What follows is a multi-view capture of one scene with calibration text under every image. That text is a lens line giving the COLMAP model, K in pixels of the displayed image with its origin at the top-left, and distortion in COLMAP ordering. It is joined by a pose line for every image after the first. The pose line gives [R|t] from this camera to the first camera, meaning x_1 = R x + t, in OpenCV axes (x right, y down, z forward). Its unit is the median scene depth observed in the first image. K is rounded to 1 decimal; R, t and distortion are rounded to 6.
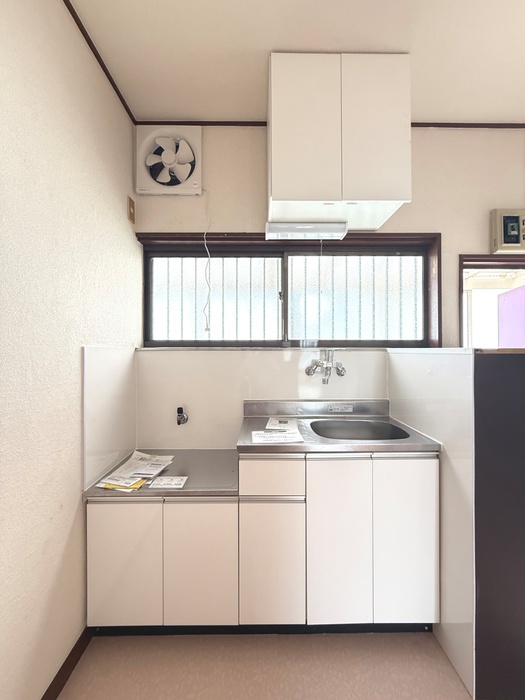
lens RADIAL K [[278.2, 0, 263.4], [0, 278.2, 349.6], [0, 0, 1]] dist [-0.001609, 0.000683]
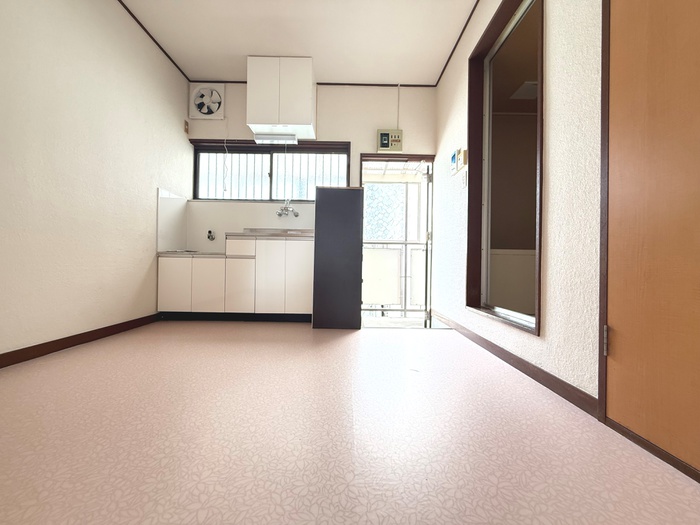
lens RADIAL K [[278.2, 0, 349.0], [0, 278.2, 261.8], [0, 0, 1]] dist [-0.001609, 0.000683]
pose [[0.999787, 0.019310, -0.007222, 0.664761], [-0.019300, 0.999813, 0.001534, 0.395457], [0.007250, -0.001394, 0.999973, -0.895155]]
